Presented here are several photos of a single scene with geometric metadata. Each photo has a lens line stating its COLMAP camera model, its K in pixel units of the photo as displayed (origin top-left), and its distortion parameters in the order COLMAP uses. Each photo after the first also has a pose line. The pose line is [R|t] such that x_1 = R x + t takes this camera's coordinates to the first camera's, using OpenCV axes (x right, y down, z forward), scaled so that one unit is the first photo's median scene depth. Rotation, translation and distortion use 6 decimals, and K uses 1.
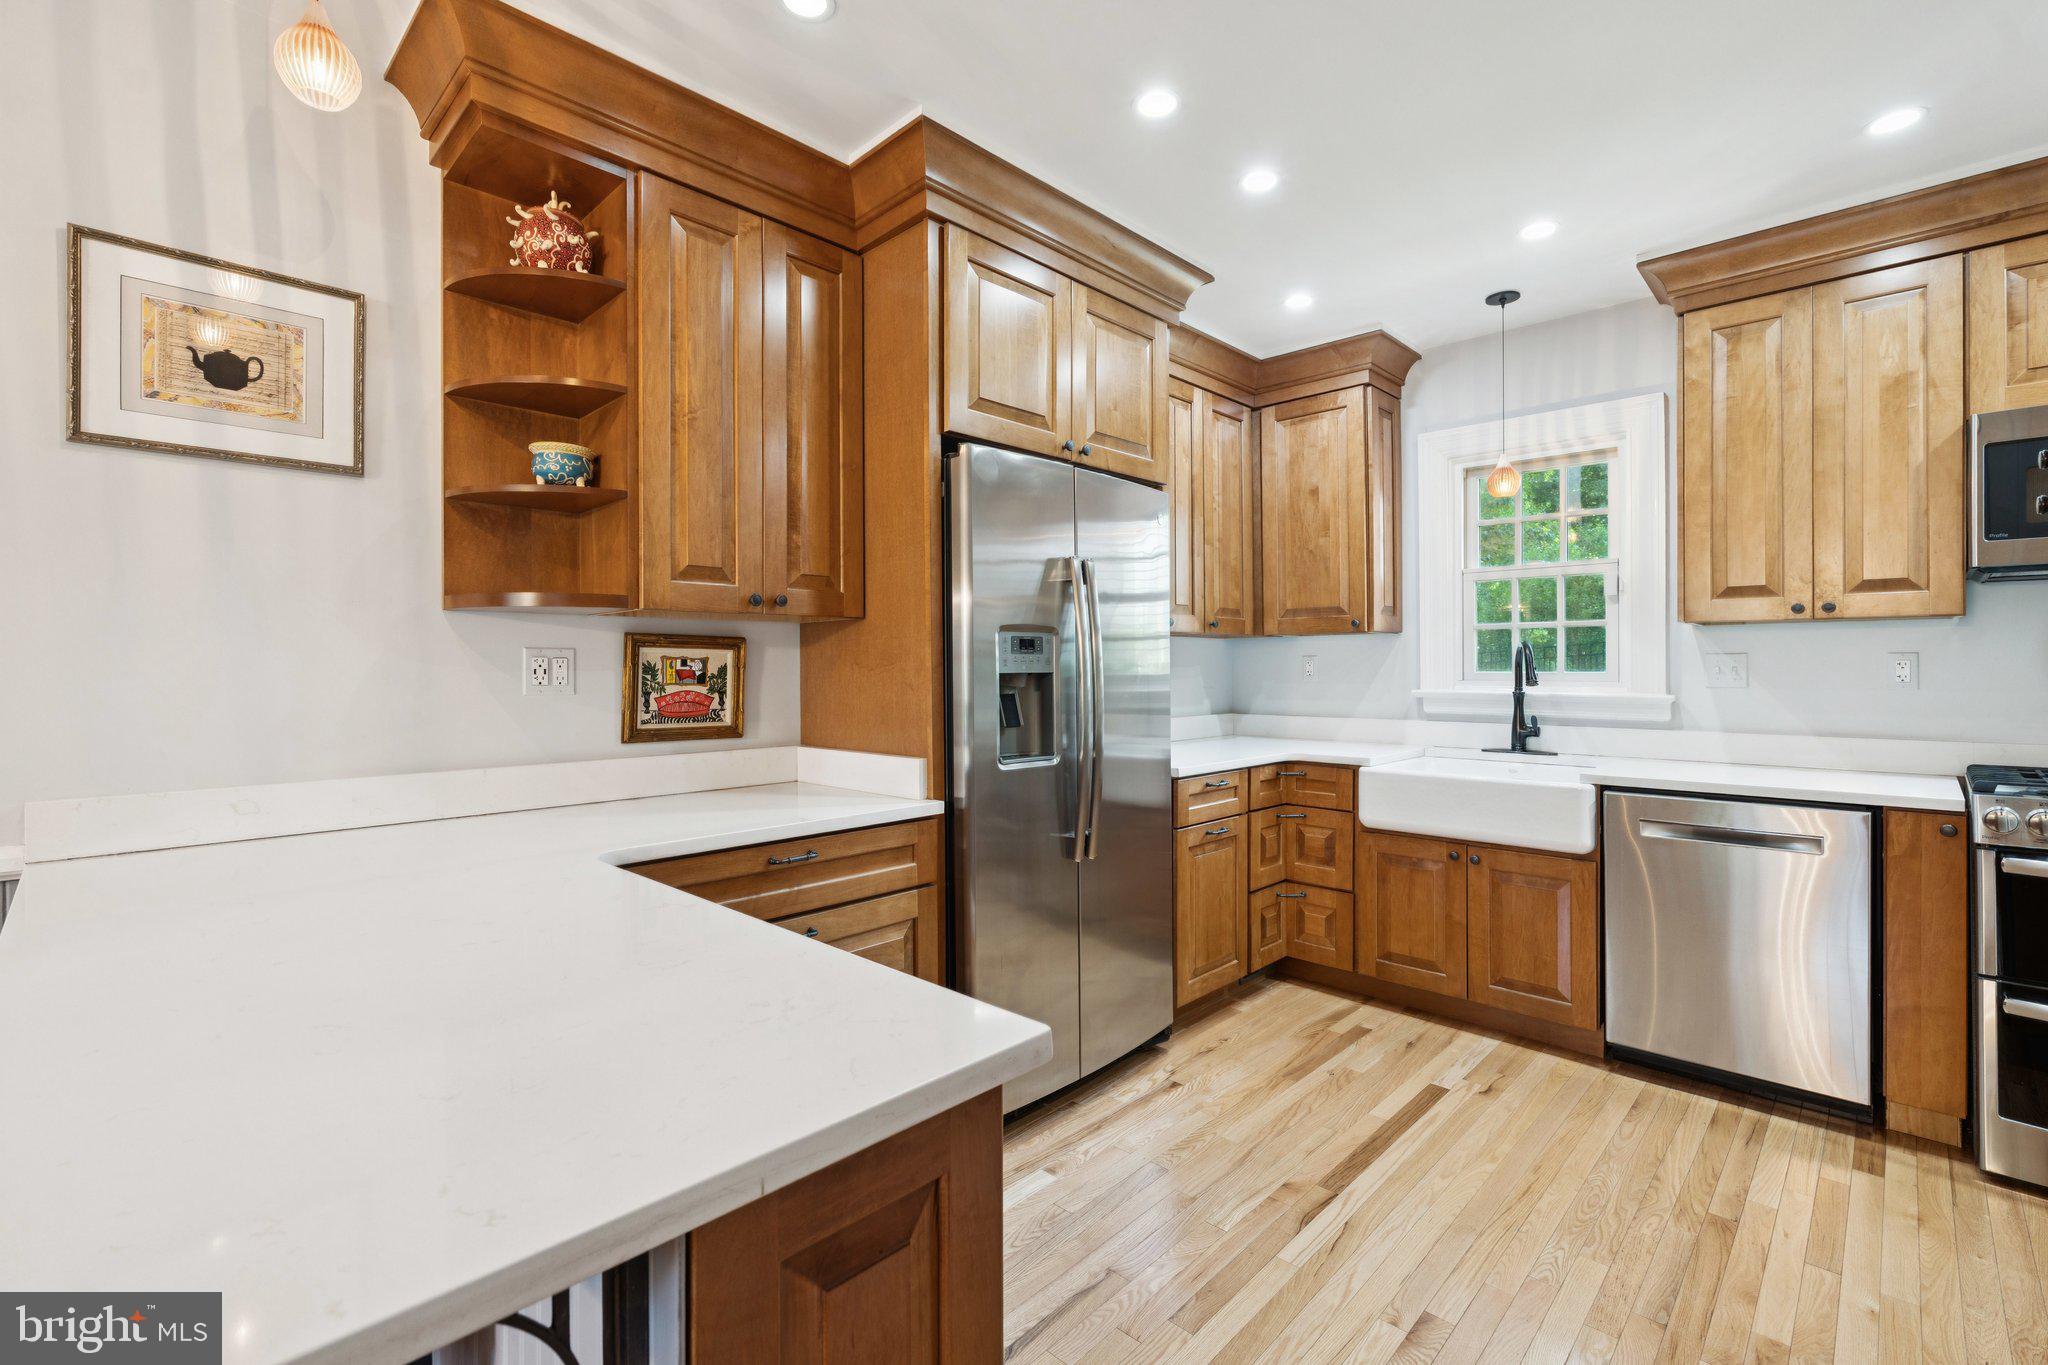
lens RADIAL K [[907.2, 0, 1020.0], [0, 907.2, 671.3], [0, 0, 1]] dist [-0.004587, 0.000063]
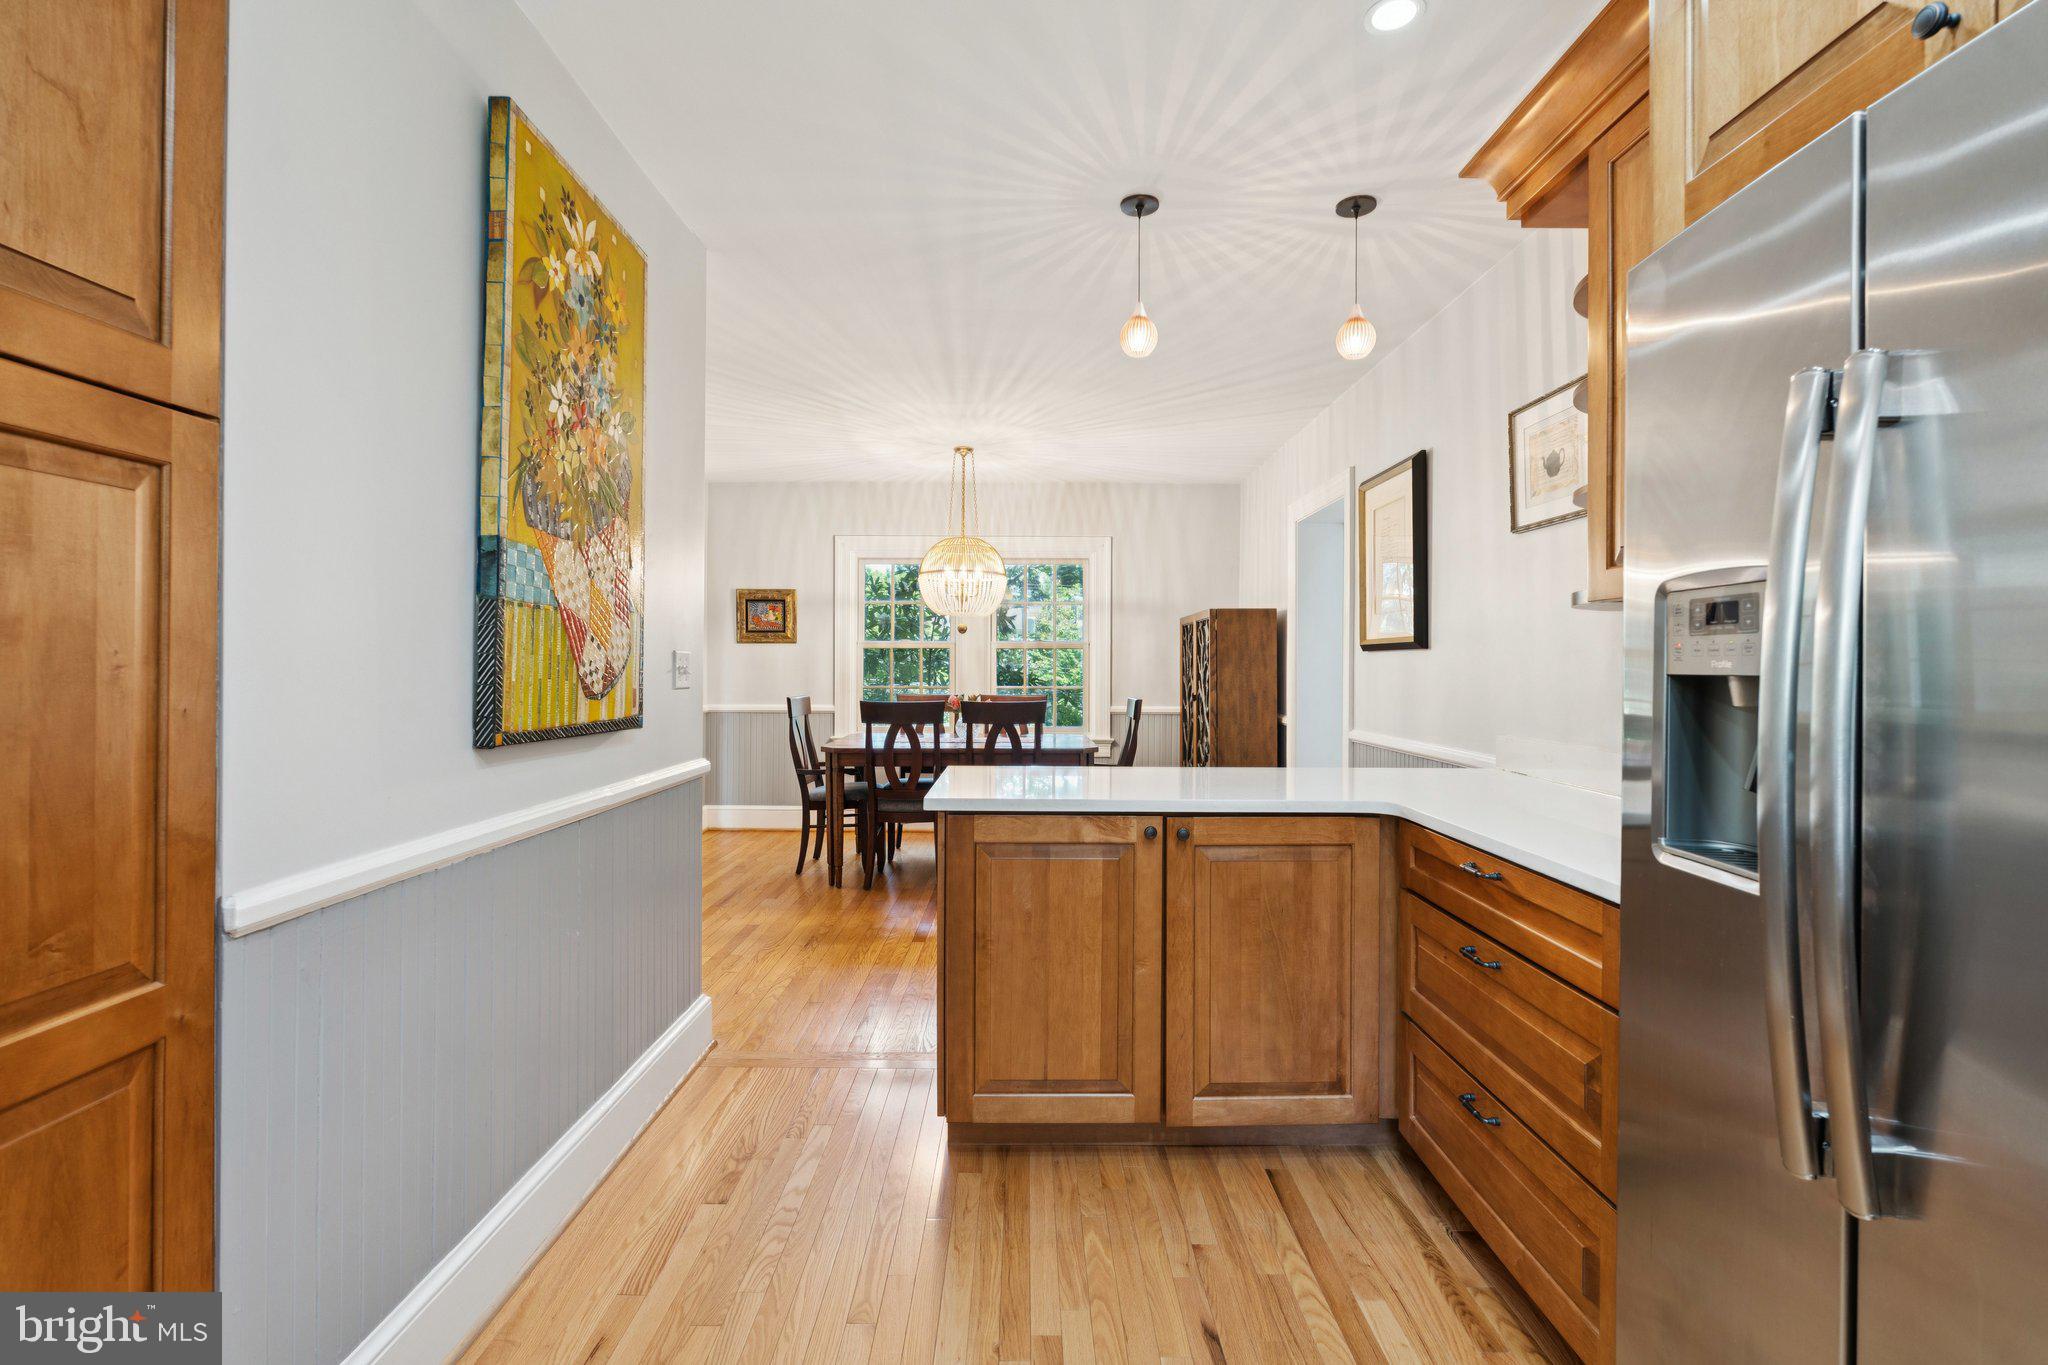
lens RADIAL K [[902.9, 0, 1023.3], [0, 902.9, 660.6], [0, 0, 1]] dist [-0.000487, 0.000144]
pose [[-0.720550, -0.003295, -0.693396, 0.420080], [-0.008051, 0.999961, 0.003614, -0.003215], [0.693357, 0.008187, -0.720548, 0.785435]]
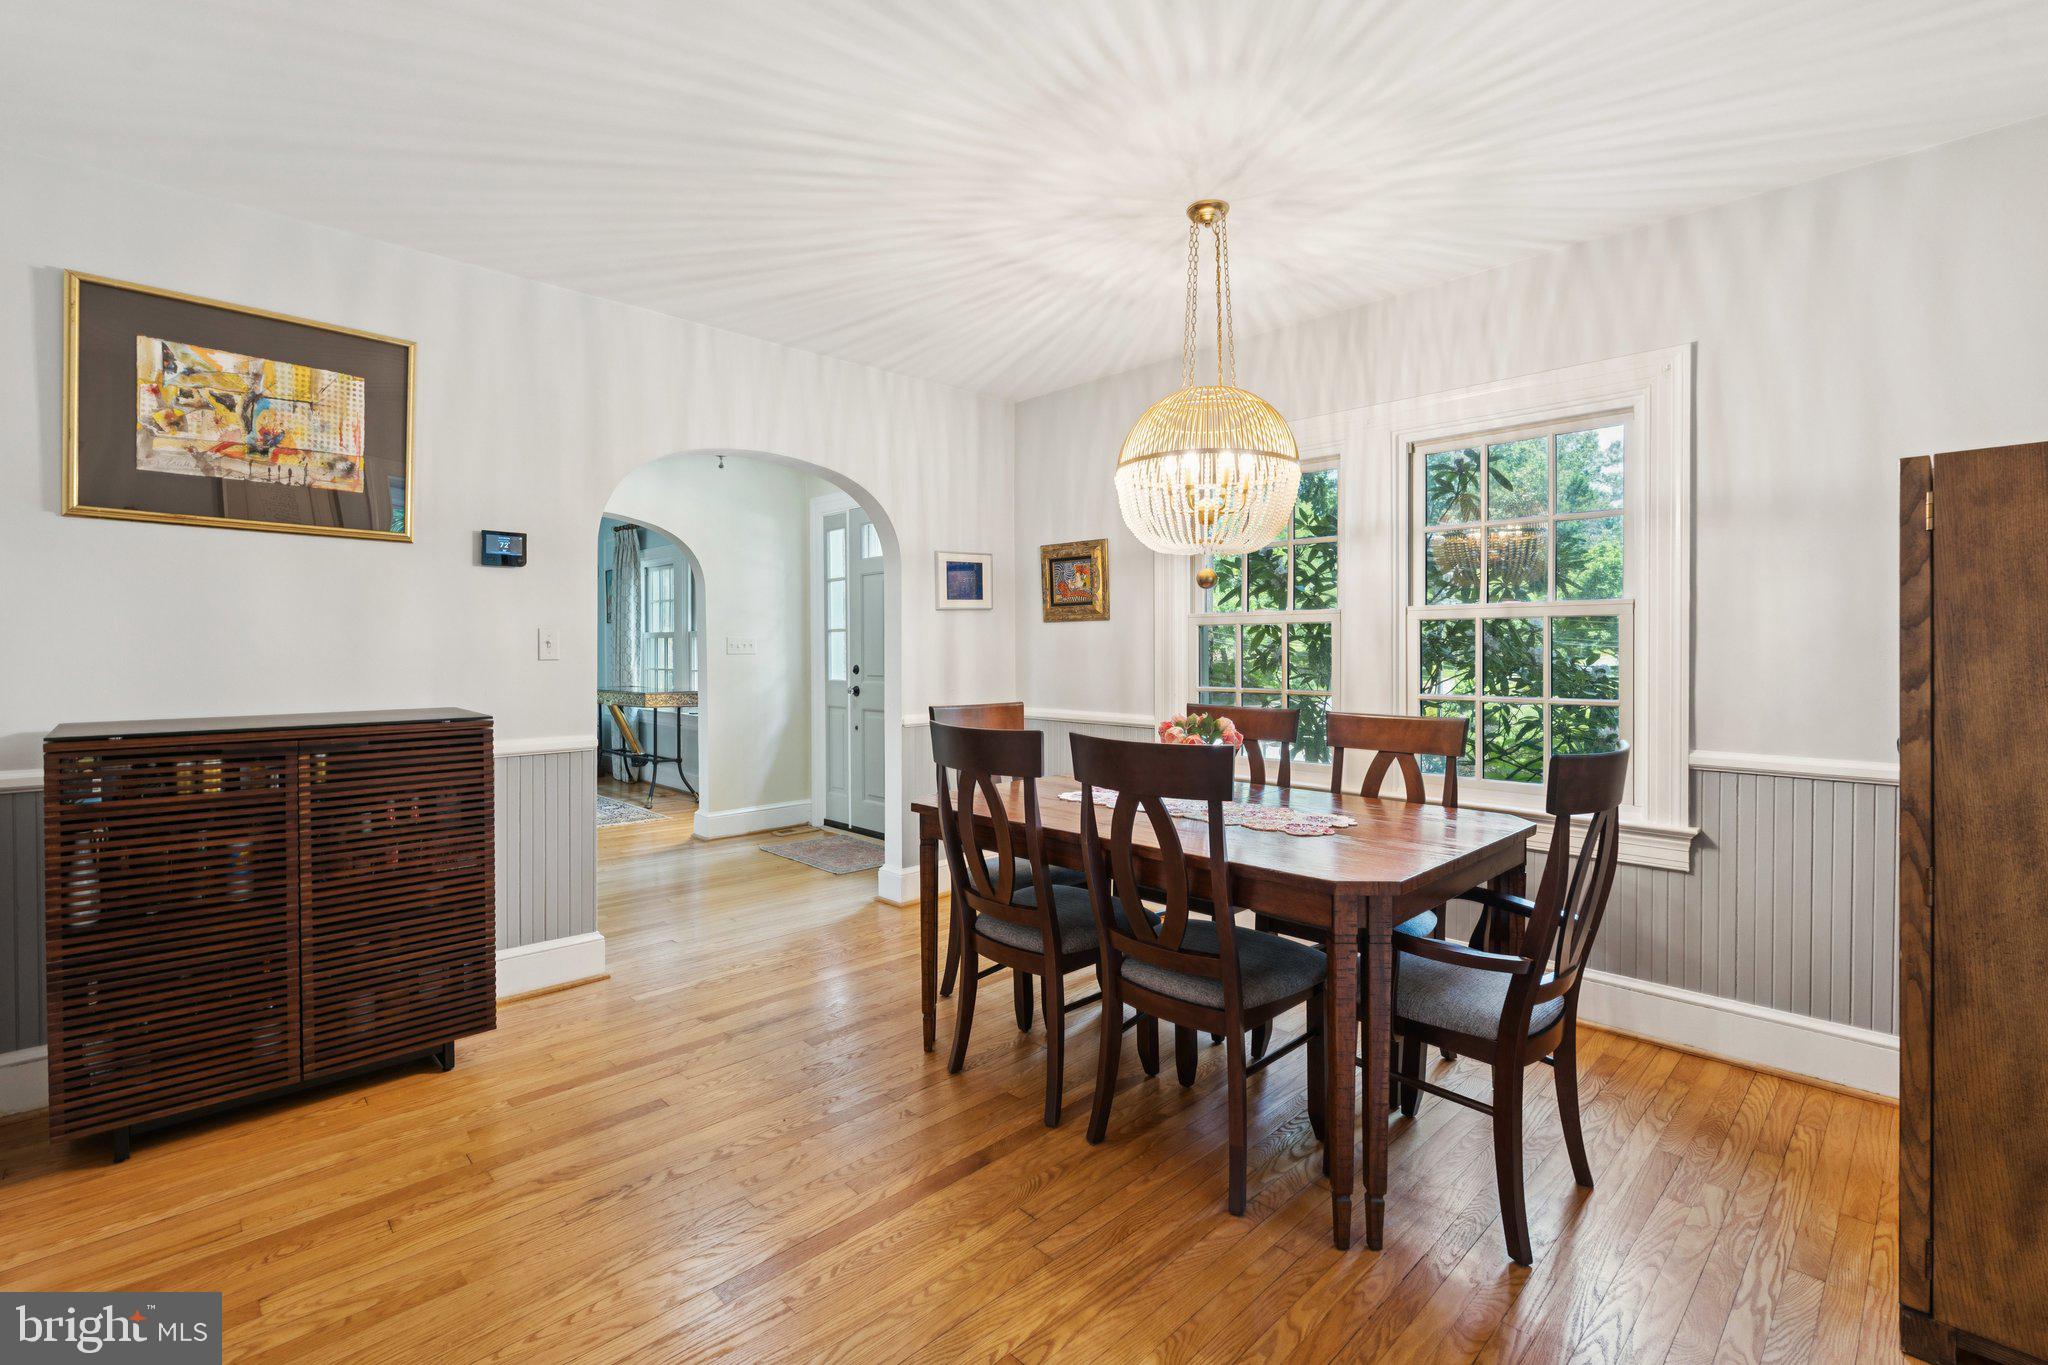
lens RADIAL K [[904.5, 0, 1023.8], [0, 904.5, 652.4], [0, 0, 1]] dist [-0.003901, 0.000098]
pose [[-0.999624, 0.003572, 0.027171, -0.506027], [0.003905, 0.999918, 0.012196, 0.000788], [-0.027125, 0.012297, -0.999556, 0.330369]]
